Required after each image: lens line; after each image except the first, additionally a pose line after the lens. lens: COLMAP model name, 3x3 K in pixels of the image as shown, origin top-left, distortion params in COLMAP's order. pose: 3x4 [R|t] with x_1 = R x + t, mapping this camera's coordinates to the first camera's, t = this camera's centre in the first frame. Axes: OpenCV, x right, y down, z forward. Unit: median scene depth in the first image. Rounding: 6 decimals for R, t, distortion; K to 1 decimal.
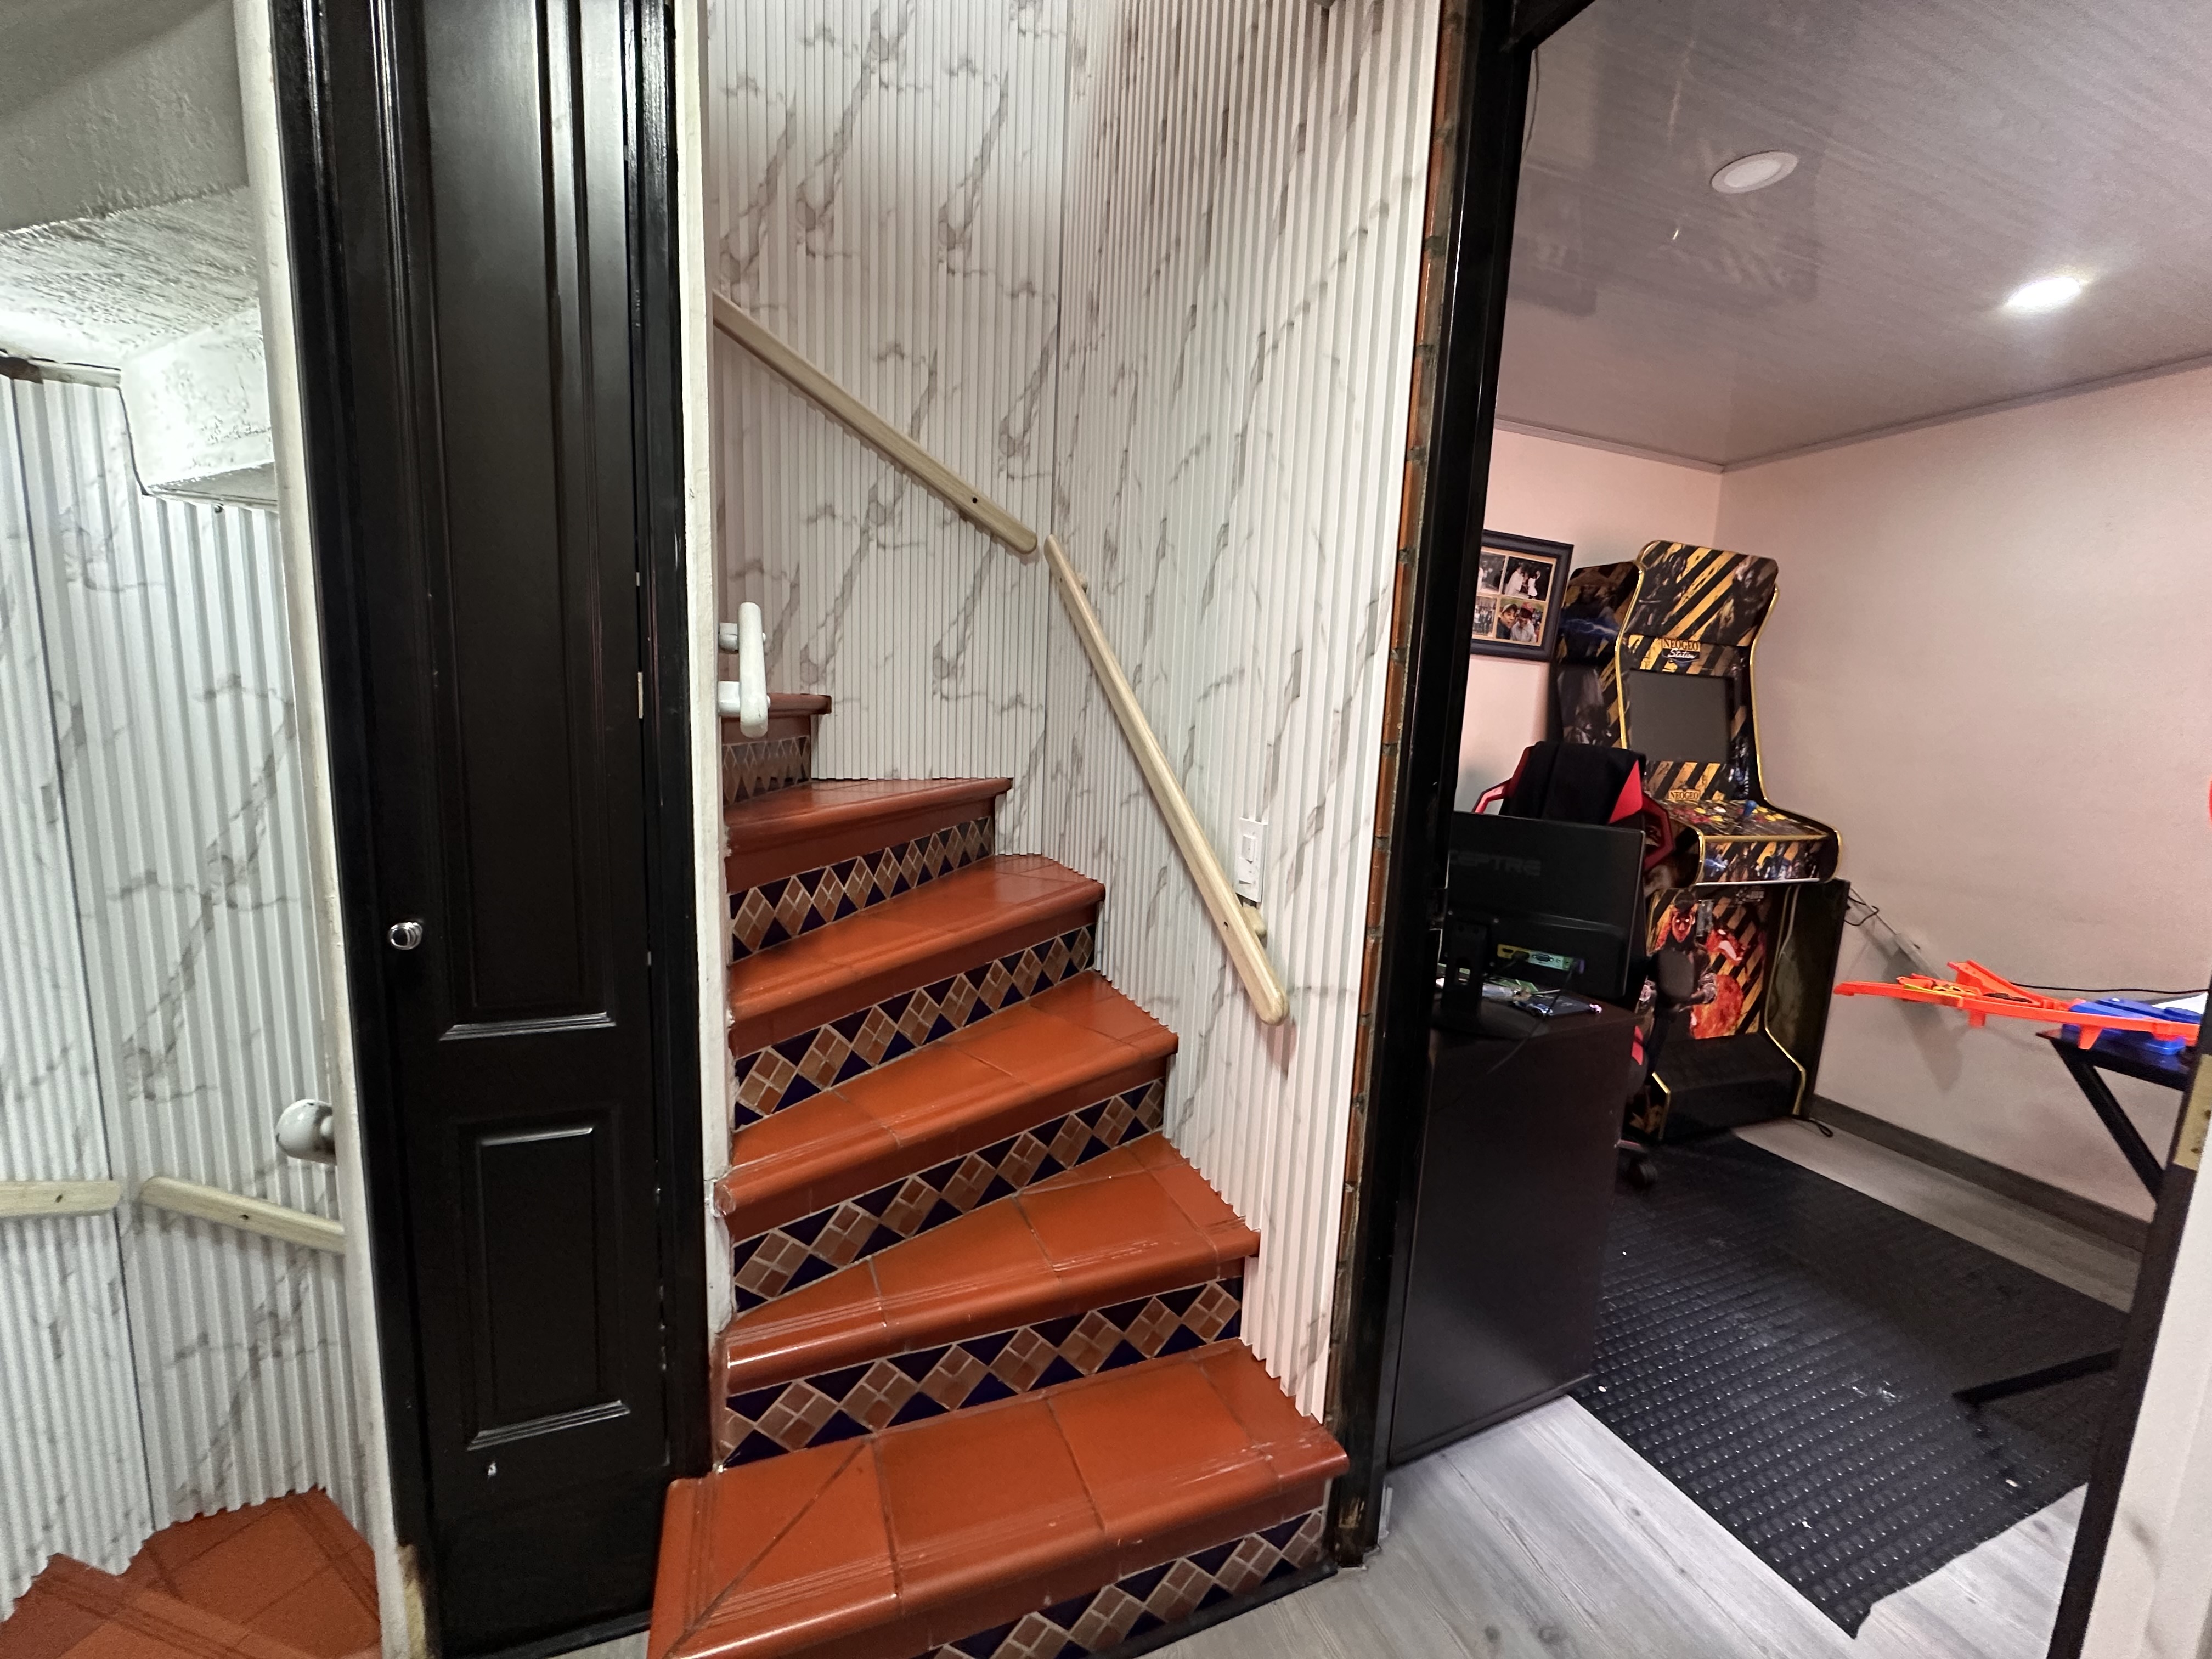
lens RADIAL K [[884.2, 0, 1103.3], [0, 884.2, 833.0], [0, 0, 1]] dist [-0.005194, 0.001140]
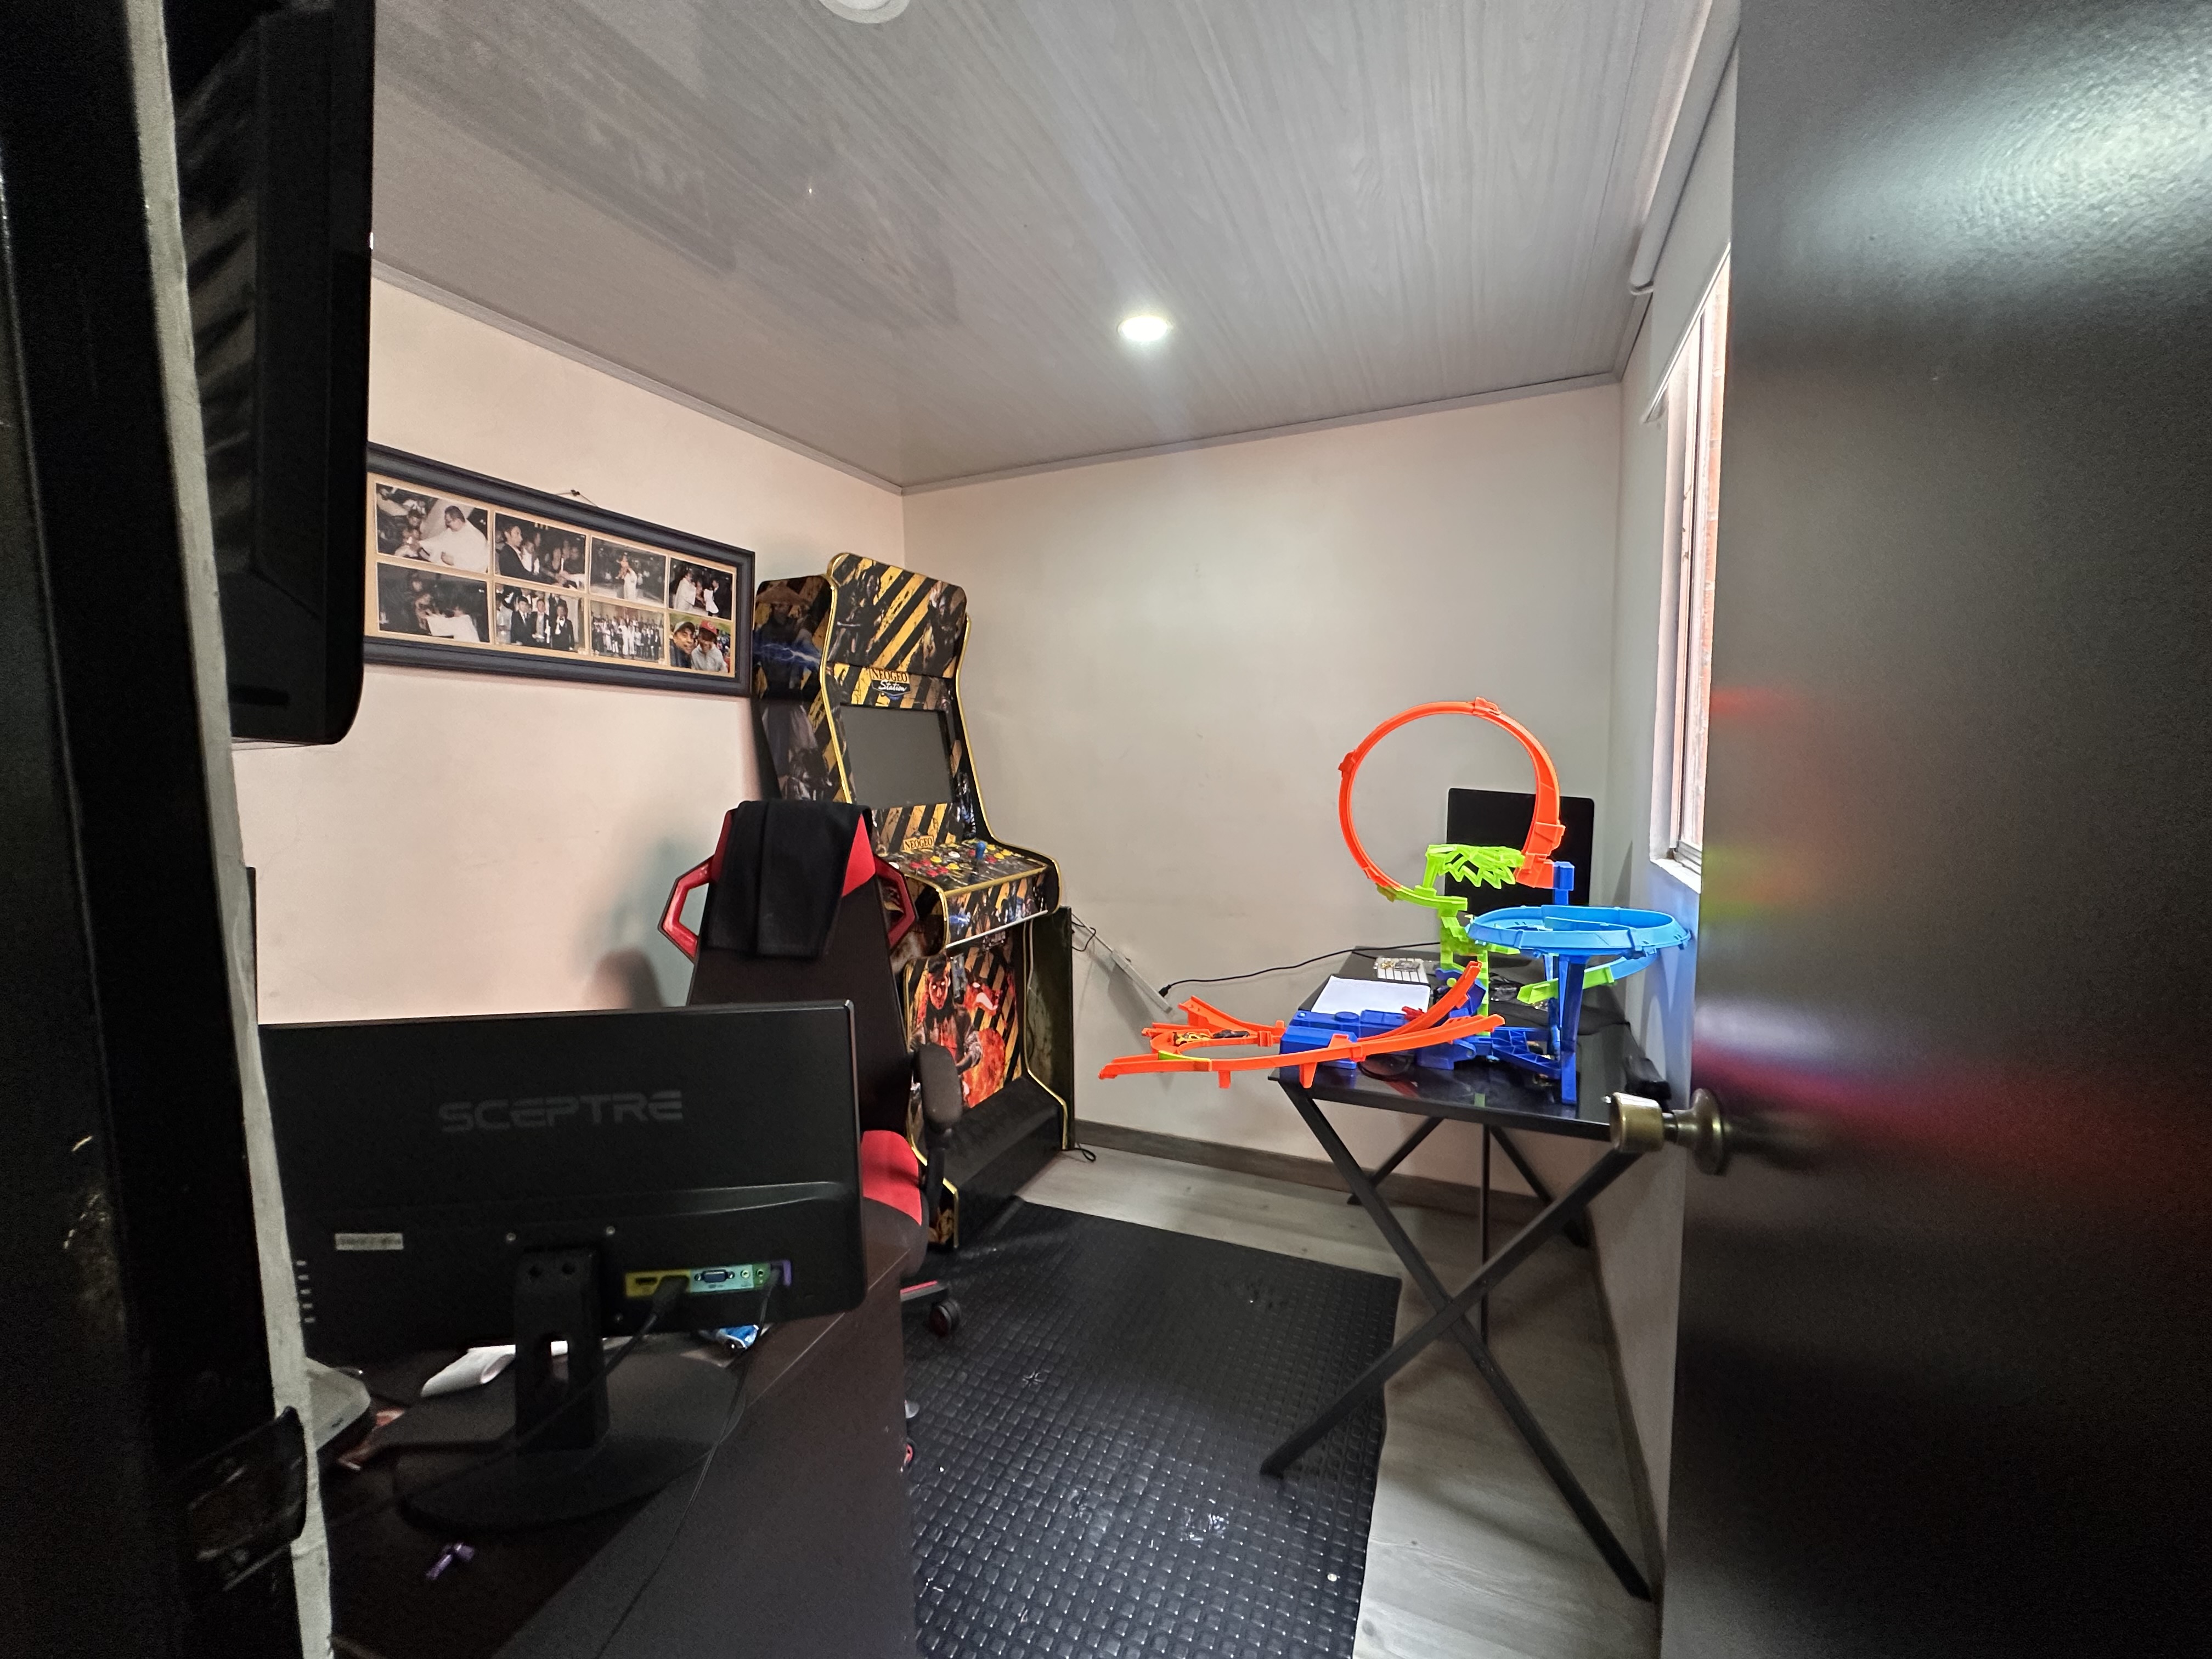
lens RADIAL K [[884.2, 0, 1103.3], [0, 884.2, 833.0], [0, 0, 1]] dist [-0.005194, 0.001140]
pose [[0.704269, -0.120210, 0.699682, 0.169487], [0.148507, 0.988701, 0.020385, -0.044348], [-0.694226, 0.089551, 0.714164, 0.236537]]
